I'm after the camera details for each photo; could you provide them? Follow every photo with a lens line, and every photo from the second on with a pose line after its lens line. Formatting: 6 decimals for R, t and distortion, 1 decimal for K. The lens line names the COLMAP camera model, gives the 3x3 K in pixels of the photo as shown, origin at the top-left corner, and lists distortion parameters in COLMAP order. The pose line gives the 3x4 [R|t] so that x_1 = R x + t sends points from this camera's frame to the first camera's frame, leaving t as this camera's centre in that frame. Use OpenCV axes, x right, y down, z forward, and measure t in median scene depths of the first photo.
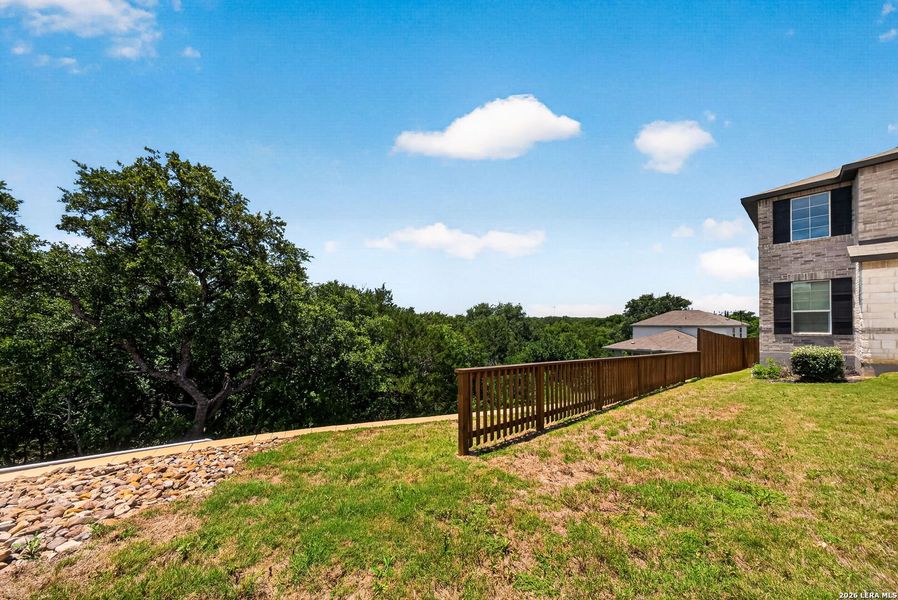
lens RADIAL K [[305.4, 0, 465.0], [0, 305.4, 324.4], [0, 0, 1]] dist [-0.001982, 0.000908]
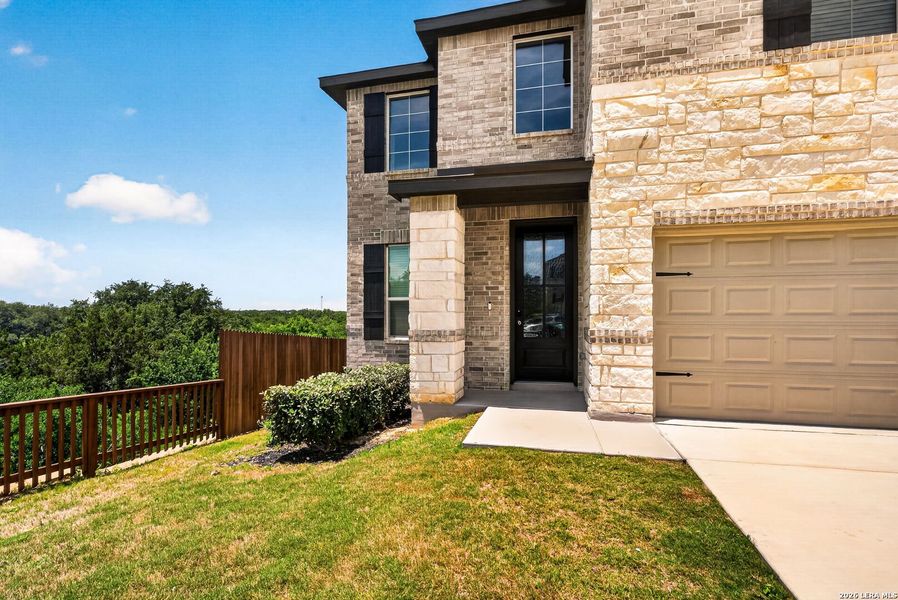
lens RADIAL K [[417.2, 0, 464.6], [0, 417.2, 317.1], [0, 0, 1]] dist [0.012643, -0.000183]
pose [[0.819542, 0.012993, 0.572872, 0.732383], [-0.007653, 0.999902, -0.011731, -0.001306], [-0.572969, 0.005229, 0.819561, 0.292237]]
